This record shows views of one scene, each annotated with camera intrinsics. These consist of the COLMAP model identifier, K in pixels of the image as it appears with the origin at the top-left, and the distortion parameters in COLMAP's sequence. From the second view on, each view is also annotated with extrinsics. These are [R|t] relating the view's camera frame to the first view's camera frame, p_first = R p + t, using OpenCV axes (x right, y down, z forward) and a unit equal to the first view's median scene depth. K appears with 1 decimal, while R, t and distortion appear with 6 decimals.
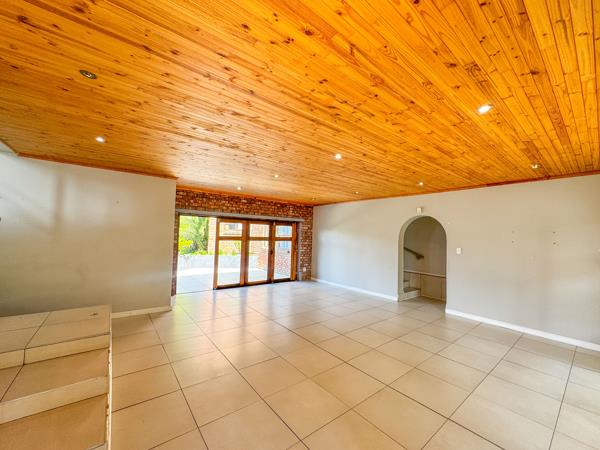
lens RADIAL K [[251.3, 0, 303.5], [0, 251.3, 225.9], [0, 0, 1]] dist [-0.007541, -0.001455]
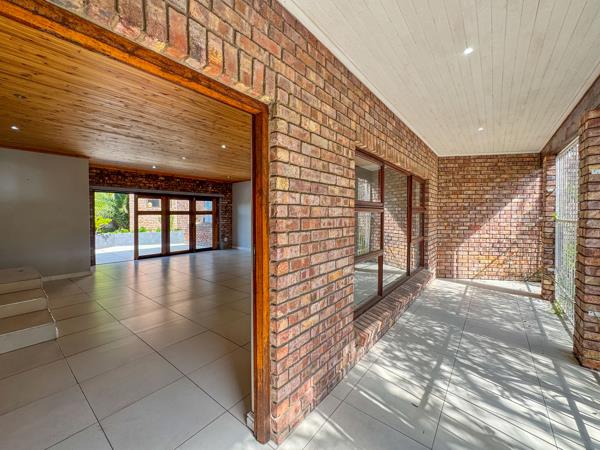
lens RADIAL K [[251.3, 0, 303.9], [0, 251.3, 218.7], [0, 0, 1]] dist [-0.007541, -0.001455]
pose [[0.971400, -0.034157, 0.234980, 0.093742], [0.019477, 0.997727, 0.064514, 0.016229], [-0.236649, -0.058092, 0.969857, -0.194821]]
